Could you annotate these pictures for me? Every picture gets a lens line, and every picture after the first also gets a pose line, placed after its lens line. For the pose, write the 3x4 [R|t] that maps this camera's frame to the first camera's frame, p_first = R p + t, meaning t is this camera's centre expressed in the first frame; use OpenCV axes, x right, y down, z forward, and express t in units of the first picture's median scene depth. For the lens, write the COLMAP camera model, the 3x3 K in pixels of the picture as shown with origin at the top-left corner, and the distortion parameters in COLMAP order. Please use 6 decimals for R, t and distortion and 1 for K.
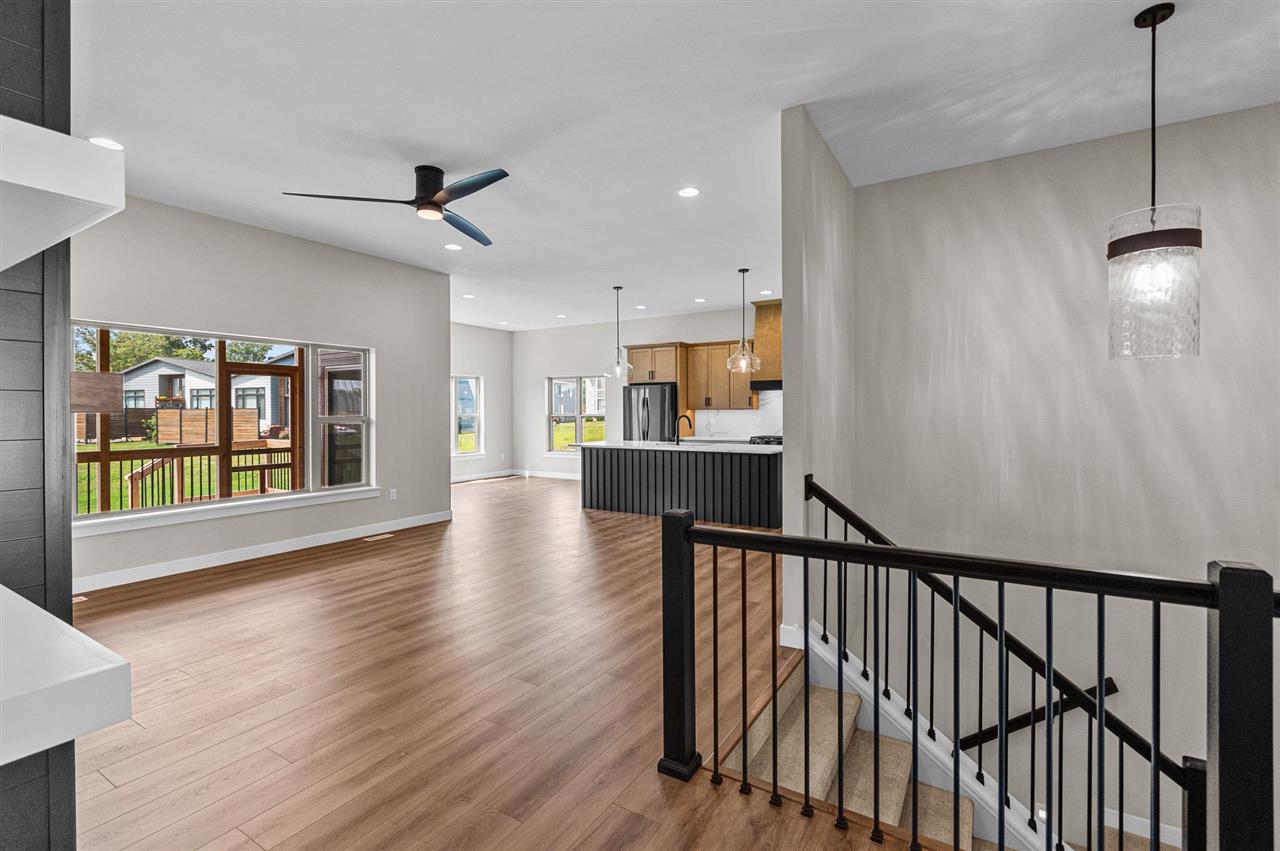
lens RADIAL K [[572.8, 0, 640.1], [0, 572.8, 413.8], [0, 0, 1]] dist [-0.000778, -0.000068]
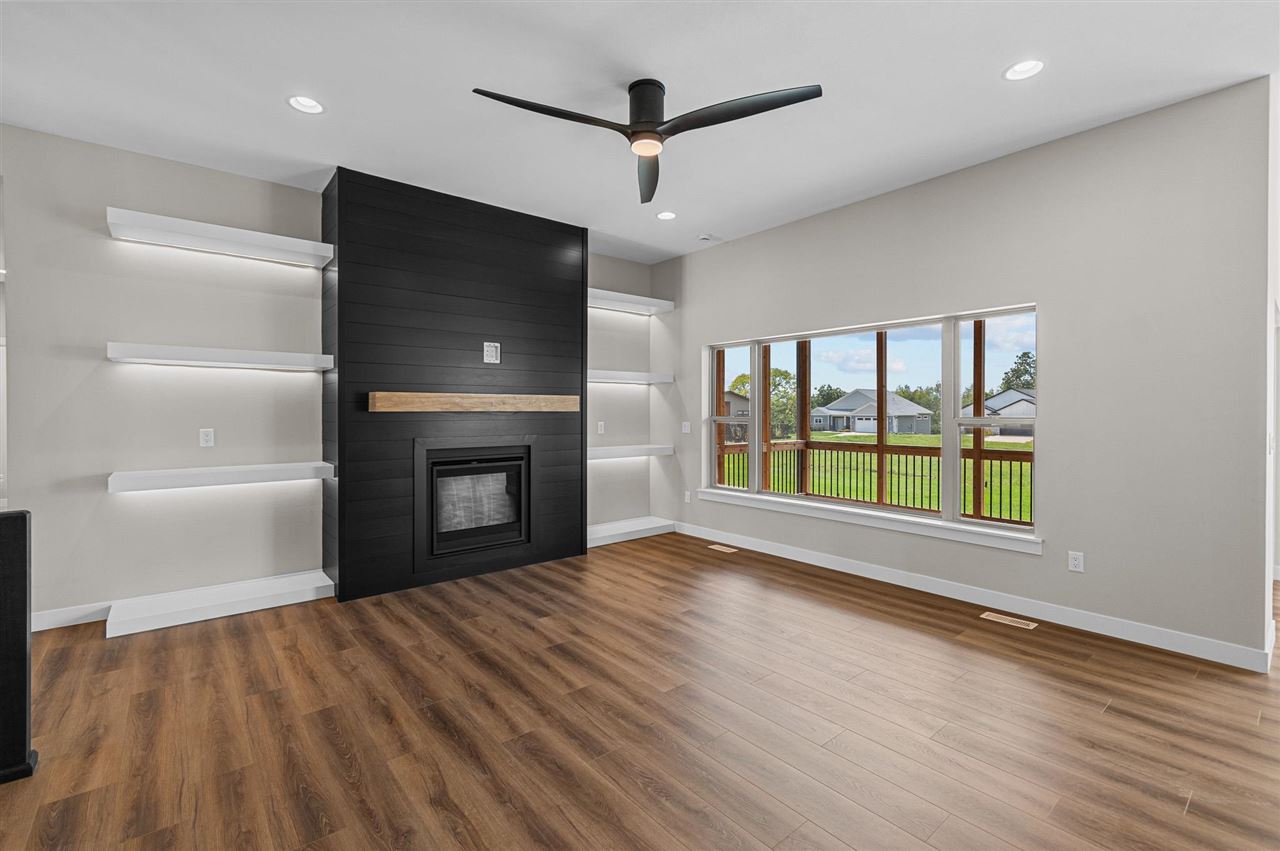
lens RADIAL K [[564.4, 0, 637.7], [0, 564.4, 408.4], [0, 0, 1]] dist [0.000637, -0.000007]
pose [[-0.318309, -0.002756, -0.947983, 0.348244], [-0.001417, 0.999996, -0.002431, -0.005387], [0.947986, 0.000570, -0.318311, 1.246522]]
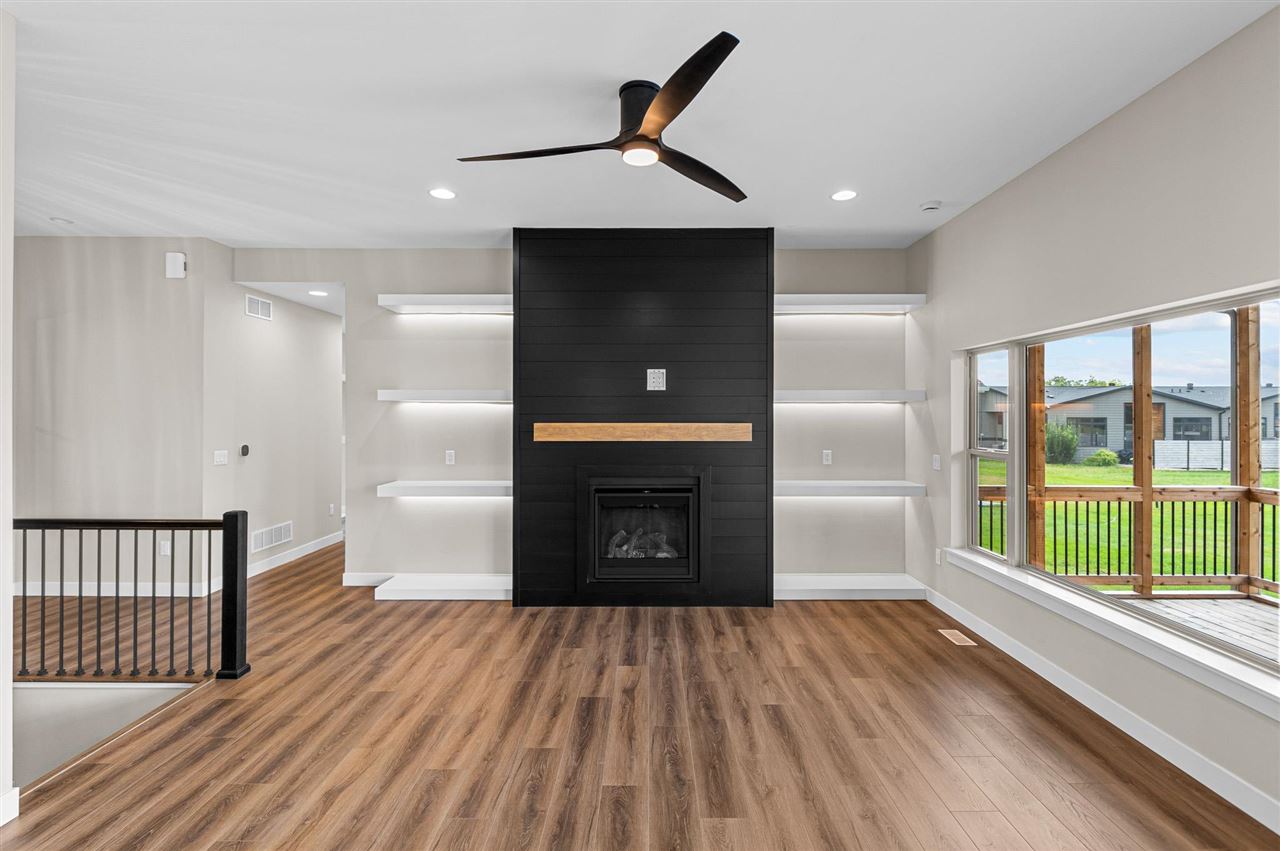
lens RADIAL K [[615.5, 0, 641.4], [0, 615.5, 411.6], [0, 0, 1]] dist [0.000789, -0.000197]
pose [[-0.849395, -0.000946, -0.527757, 0.007879], [-0.000420, 0.999999, -0.001118, -0.058517], [0.527758, -0.000728, -0.849394, 1.628956]]
